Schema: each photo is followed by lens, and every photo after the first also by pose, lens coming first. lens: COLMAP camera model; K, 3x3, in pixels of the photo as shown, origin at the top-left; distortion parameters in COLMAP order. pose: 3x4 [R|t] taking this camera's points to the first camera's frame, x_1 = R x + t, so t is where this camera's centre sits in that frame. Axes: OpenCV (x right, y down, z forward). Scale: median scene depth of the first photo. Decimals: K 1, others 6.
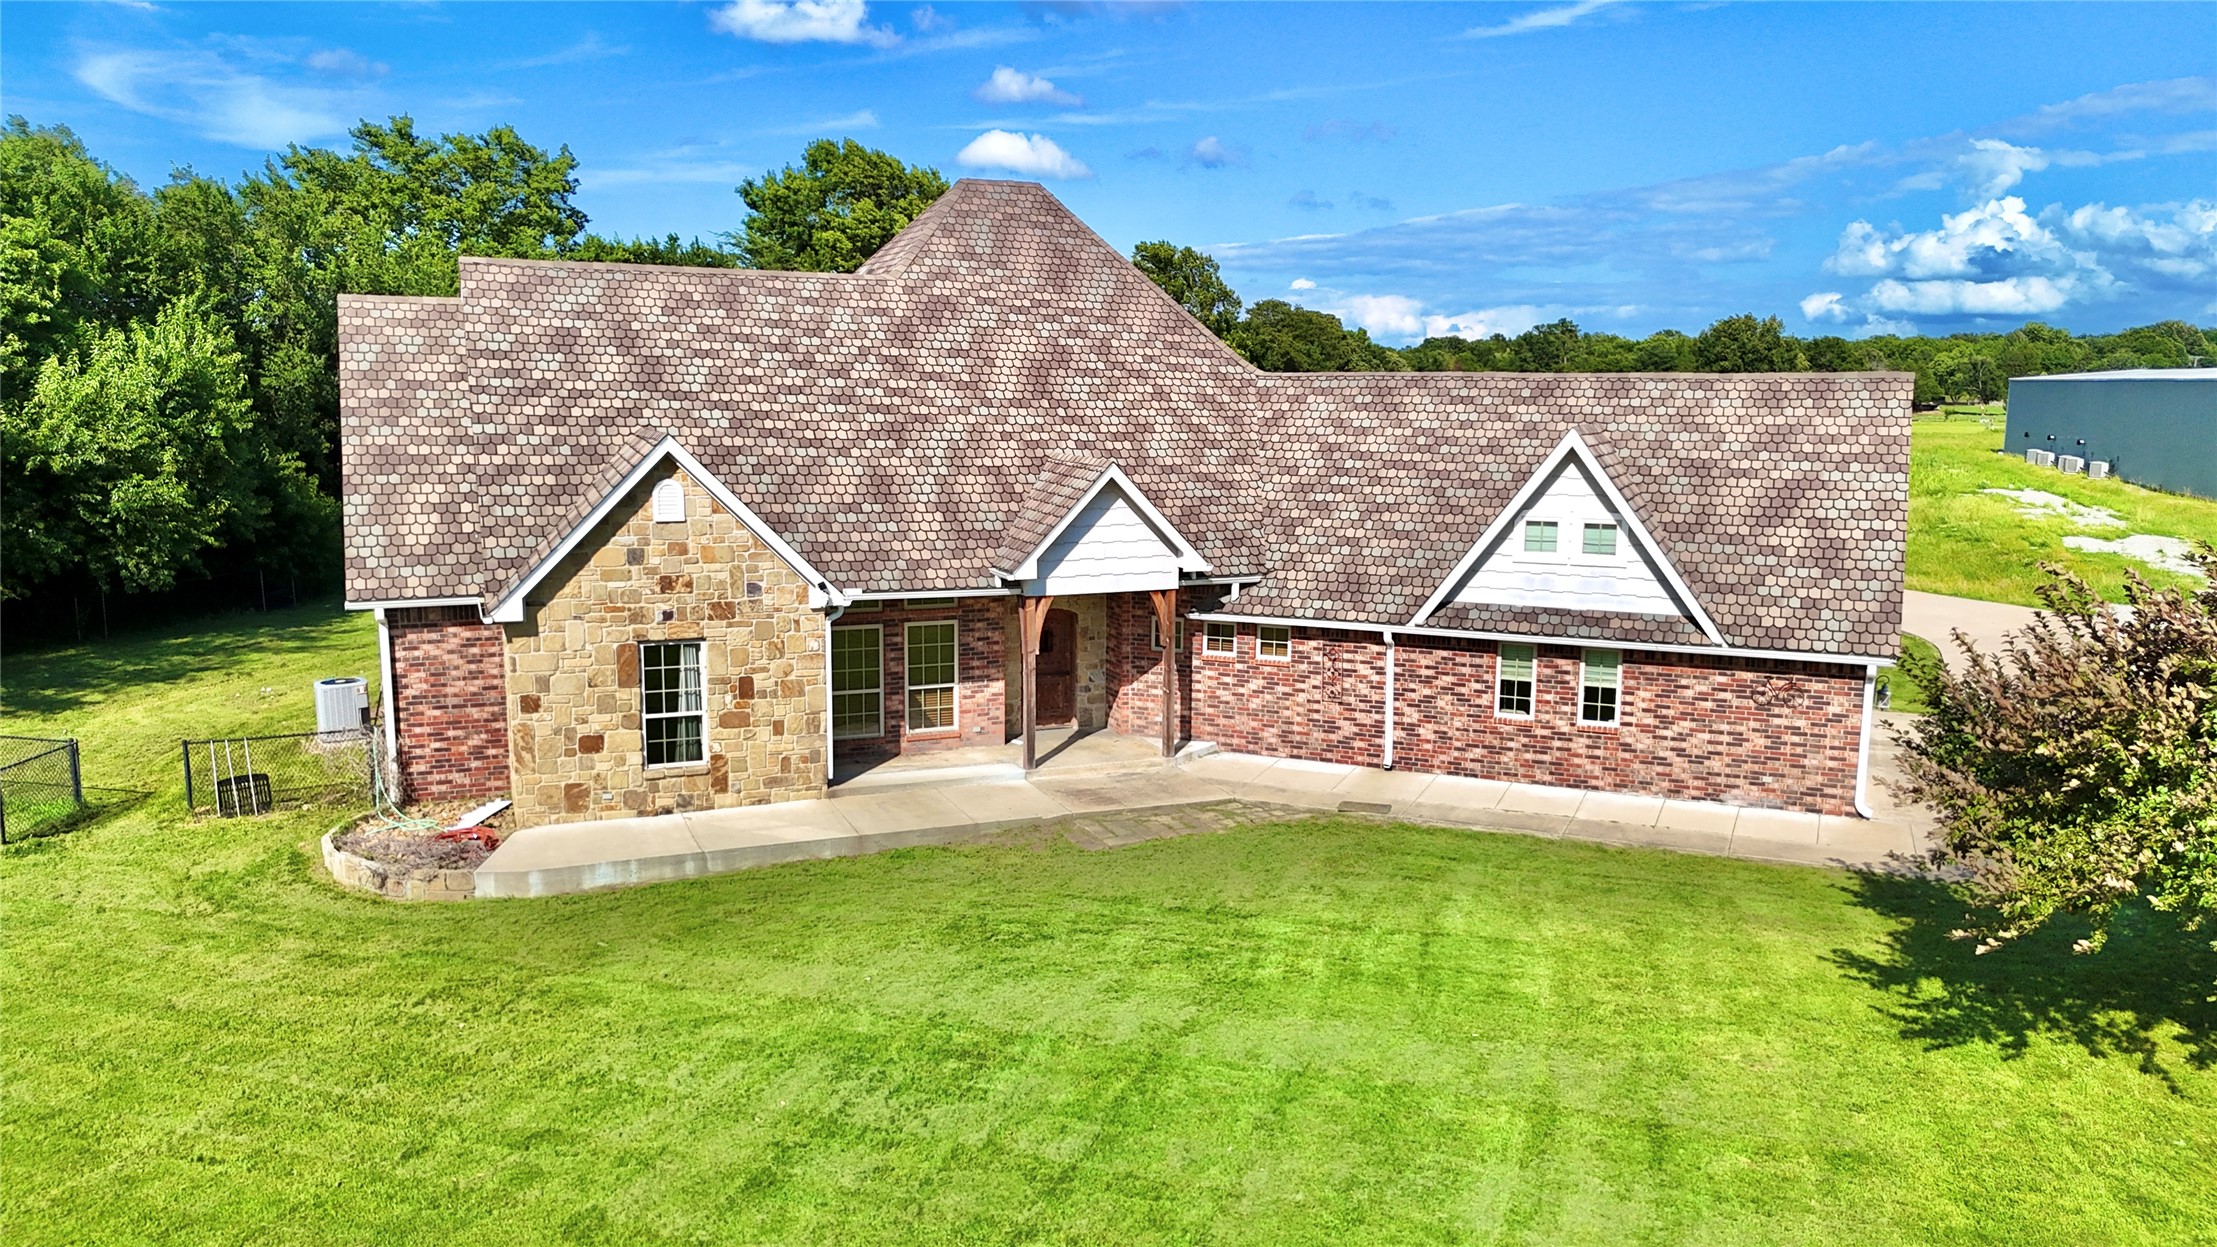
lens RADIAL K [[1631.6, 0, 1105.4], [0, 1631.6, 627.2], [0, 0, 1]] dist [0.080365, -0.084923]
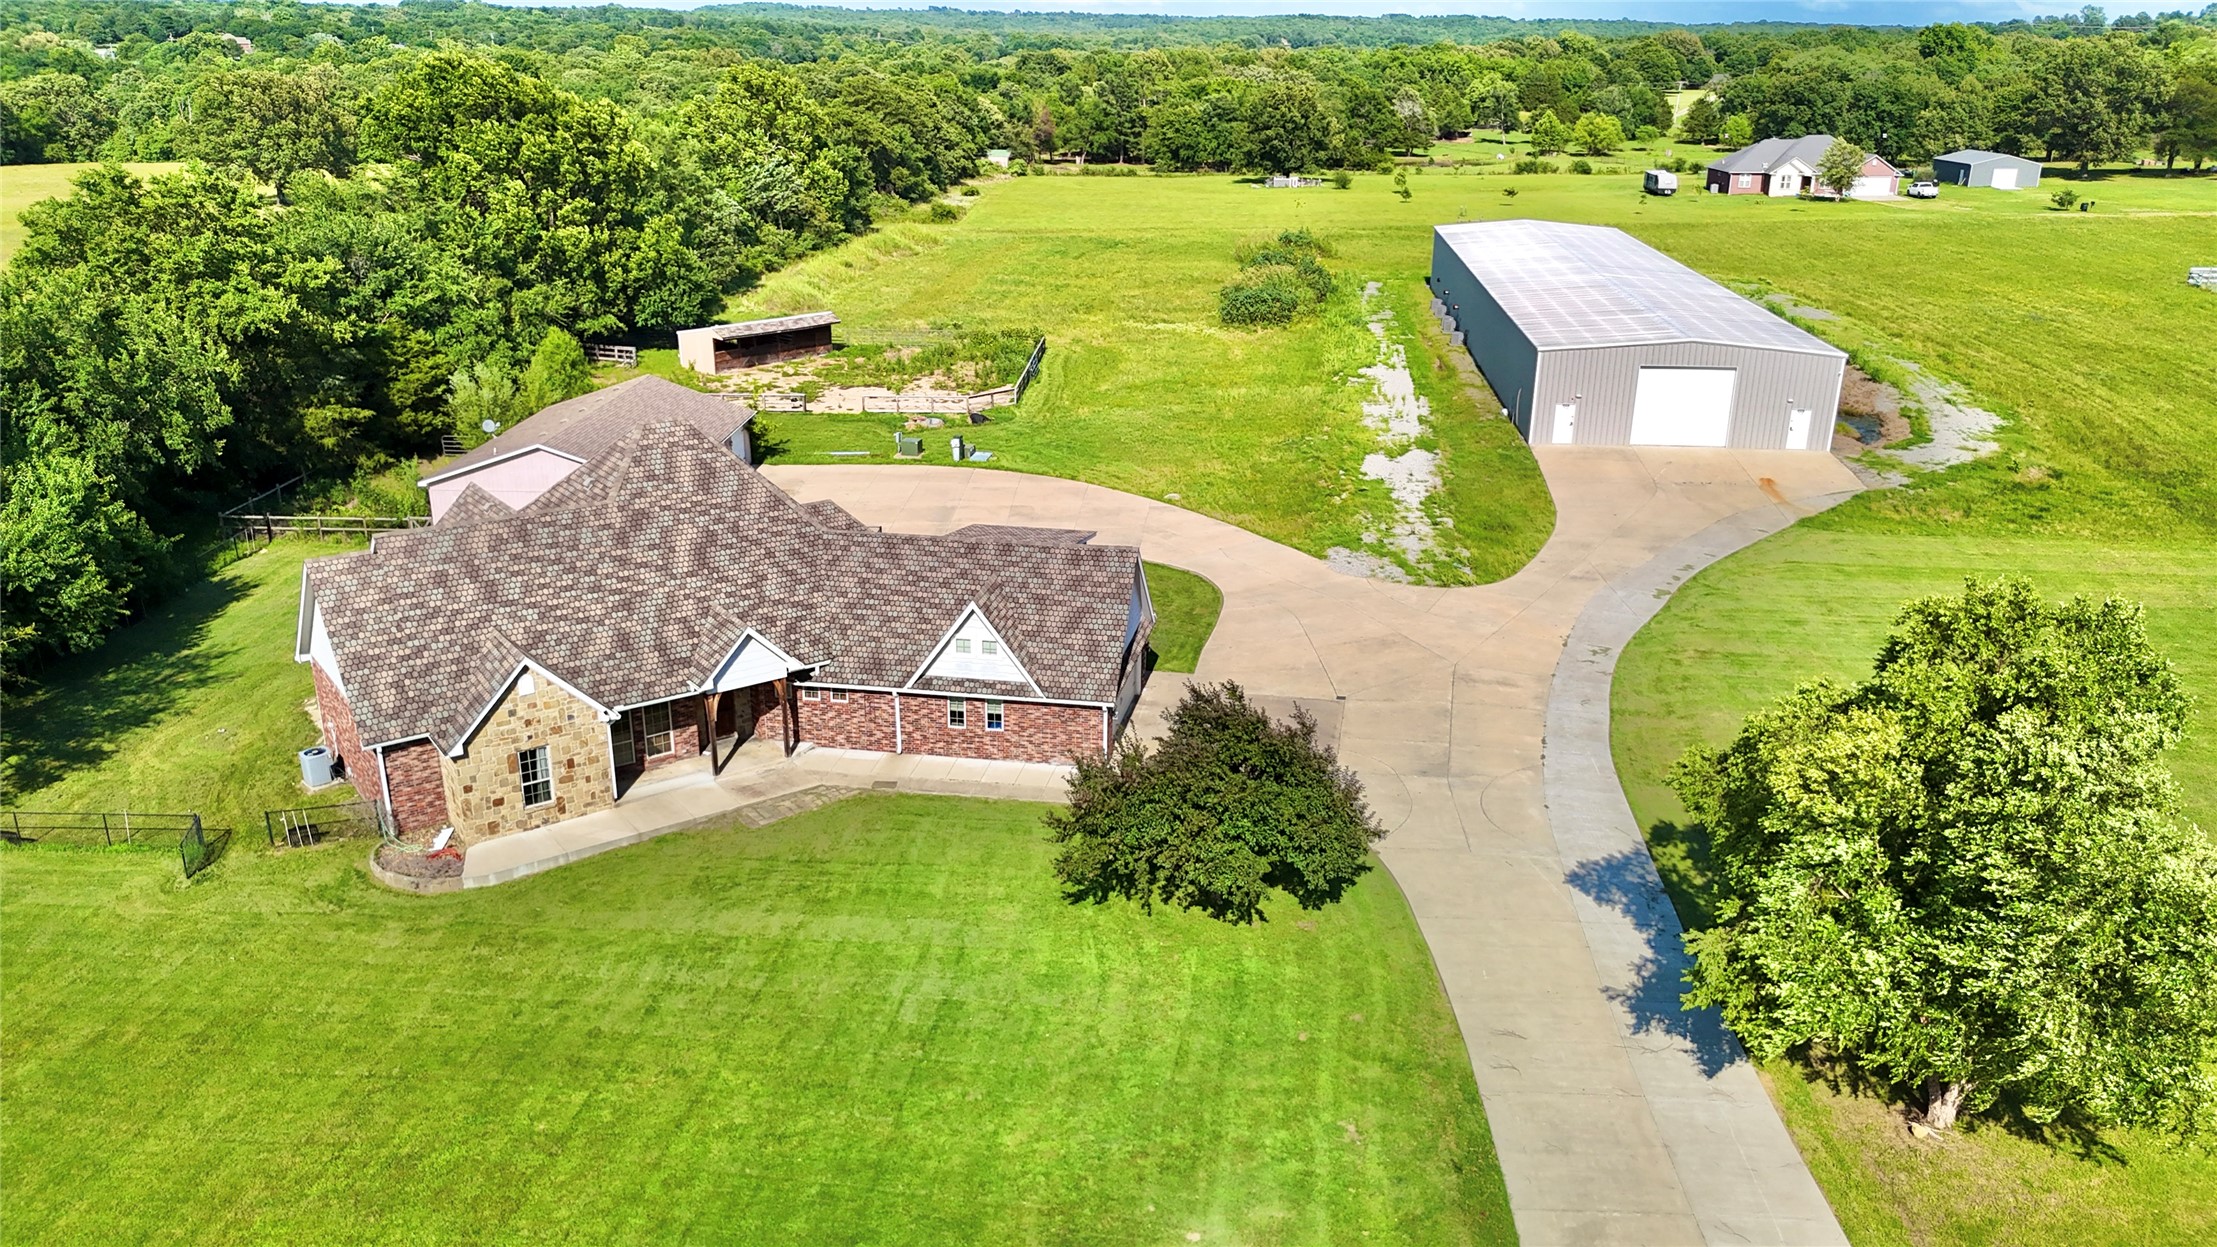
lens RADIAL K [[1631.6, 0, 1115.2], [0, 1631.6, 623.8], [0, 0, 1]] dist [0.080365, -0.084923]
pose [[0.972826, -0.078041, 0.217990, 0.004881], [0.035125, 0.980331, 0.194207, -0.463951], [-0.228859, -0.181273, 0.956433, -0.985965]]
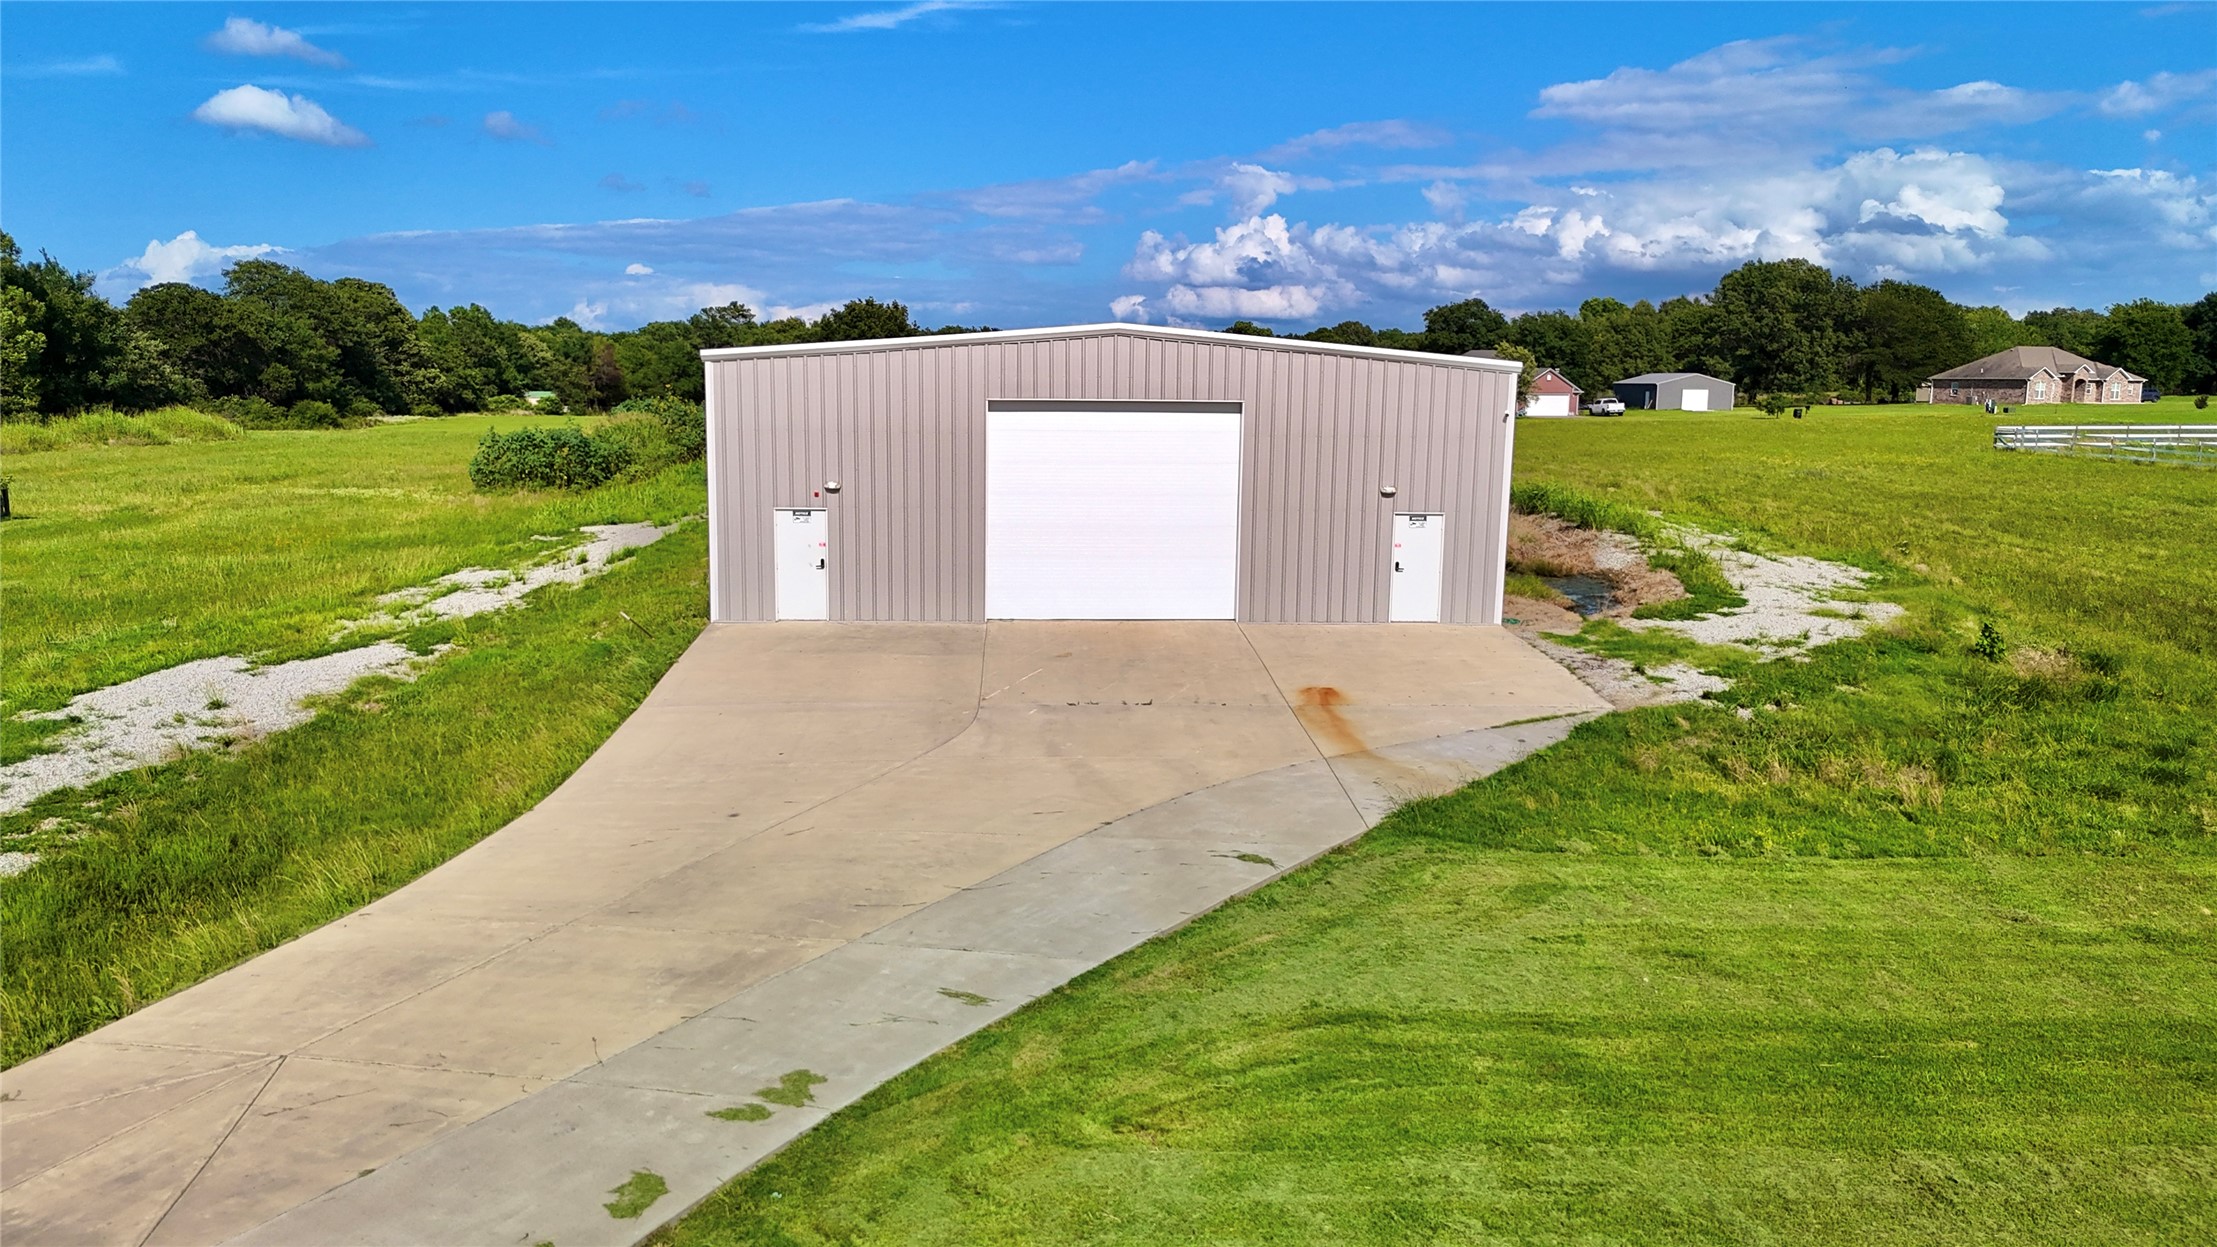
lens RADIAL K [[1631.6, 0, 1118.4], [0, 1631.6, 586.5], [0, 0, 1]] dist [0.080365, -0.084923]
pose [[0.924492, -0.045319, 0.378498, 1.465284], [0.052541, 0.998580, -0.008768, -0.131449], [-0.377563, 0.027993, 0.925561, 0.949373]]
